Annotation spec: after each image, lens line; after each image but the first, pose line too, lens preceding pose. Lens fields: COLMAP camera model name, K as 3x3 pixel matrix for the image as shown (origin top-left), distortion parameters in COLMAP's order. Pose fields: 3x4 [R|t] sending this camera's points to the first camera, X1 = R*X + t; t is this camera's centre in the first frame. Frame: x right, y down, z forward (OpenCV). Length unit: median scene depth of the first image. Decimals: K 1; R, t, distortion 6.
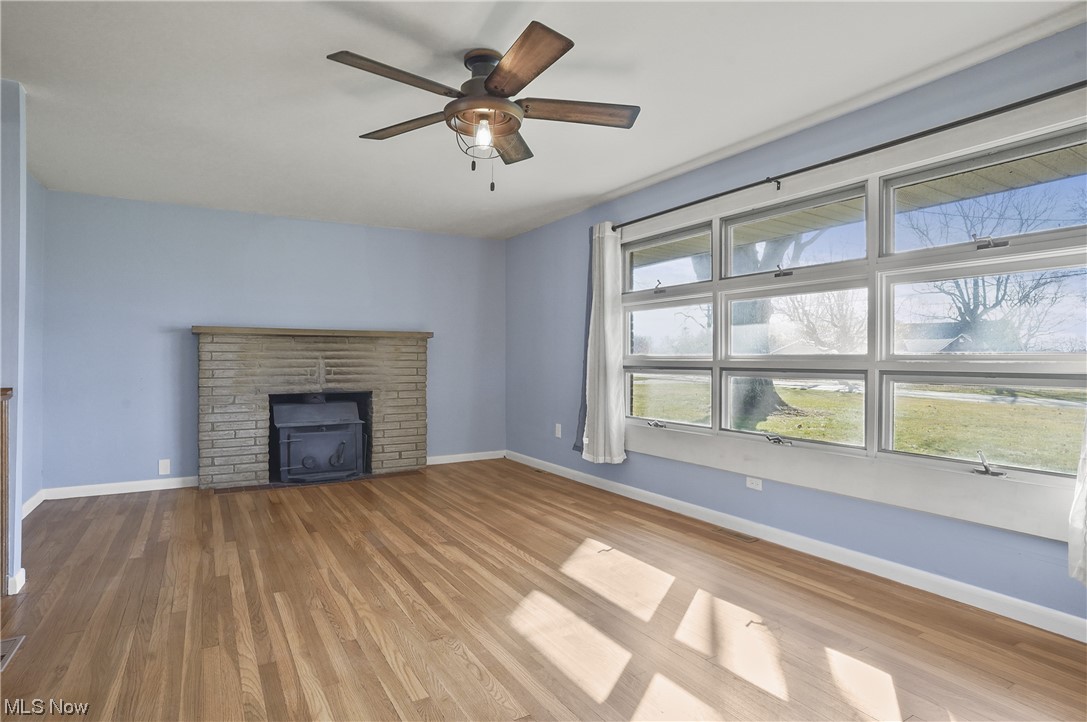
lens RADIAL K [[585.4, 0, 541.3], [0, 585.4, 362.0], [0, 0, 1]] dist [-0.052273, 0.006110]
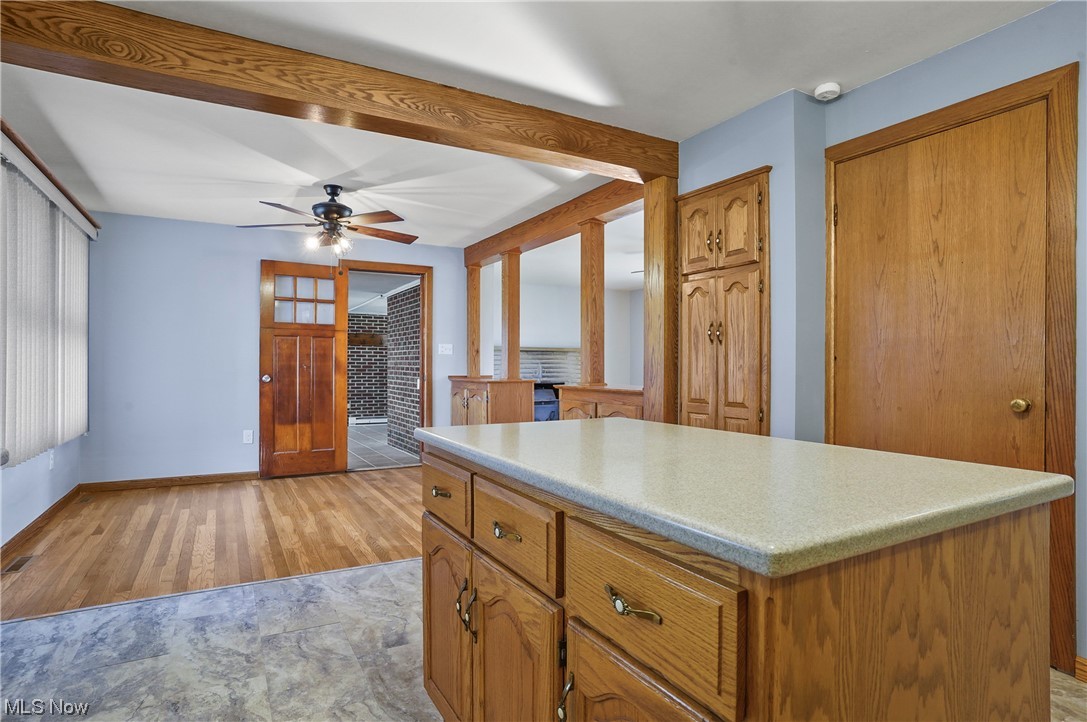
lens RADIAL K [[585.4, 0, 545.0], [0, 585.4, 363.4], [0, 0, 1]] dist [-0.052273, 0.006110]
pose [[0.999937, -0.001452, -0.011144, -0.508729], [0.001362, 0.999967, -0.008070, 0.010701], [0.011156, 0.008054, 0.999905, -1.126214]]
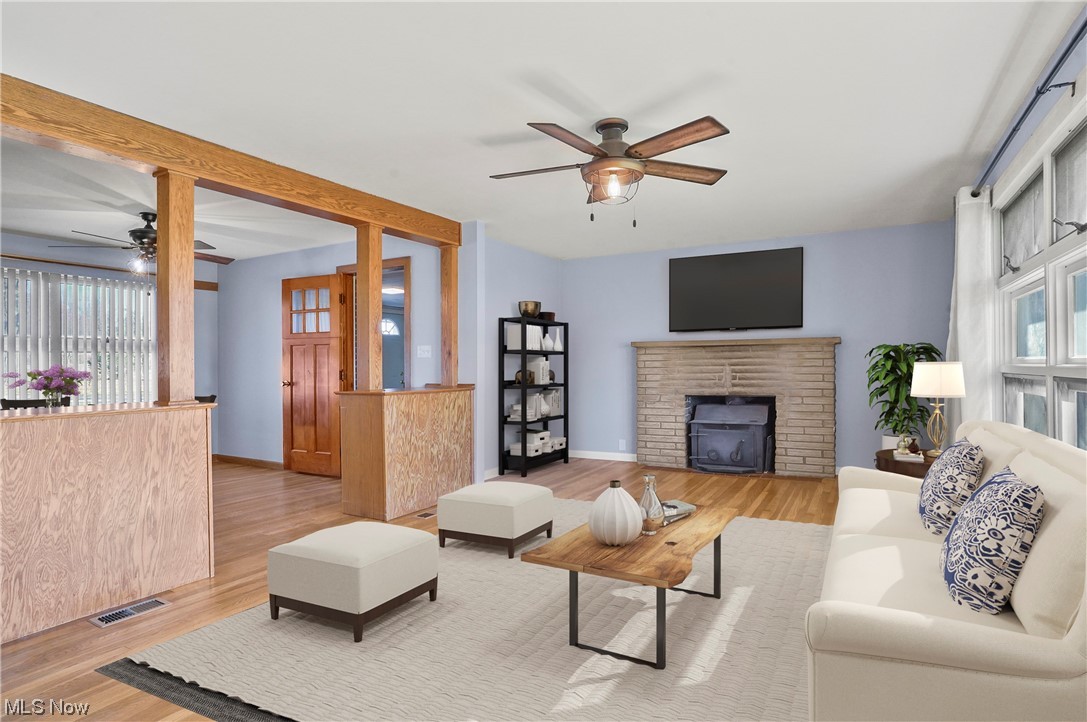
lens RADIAL K [[585.4, 0, 547.6], [0, 585.4, 368.1], [0, 0, 1]] dist [-0.052273, 0.006110]
pose [[0.507908, -0.002904, -0.861406, 0.627127], [0.005678, 0.999984, -0.000023, -0.003849], [0.861393, -0.004879, 0.507916, 0.174575]]
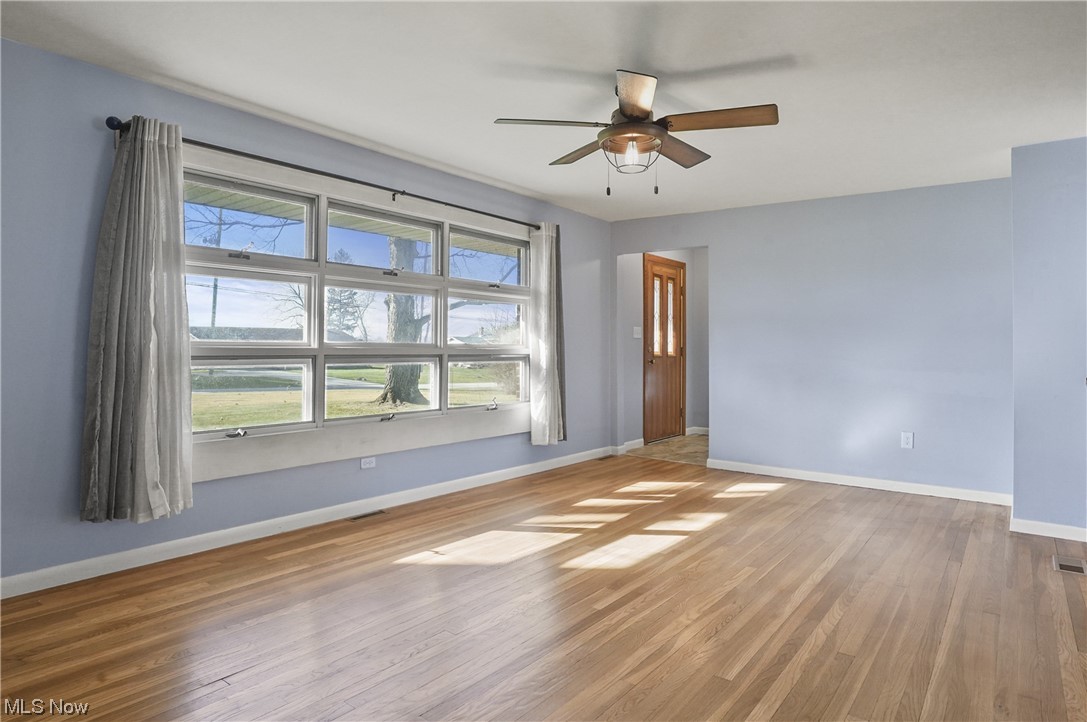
lens RADIAL K [[631.0, 0, 531.3], [0, 631.0, 346.1], [0, 0, 1]] dist [-0.064948, 0.002594]
pose [[-0.364905, -0.001660, 0.931043, -0.817347], [-0.004630, 0.999989, -0.000032, -0.007498], [-0.931033, -0.004322, -0.364909, 1.138846]]
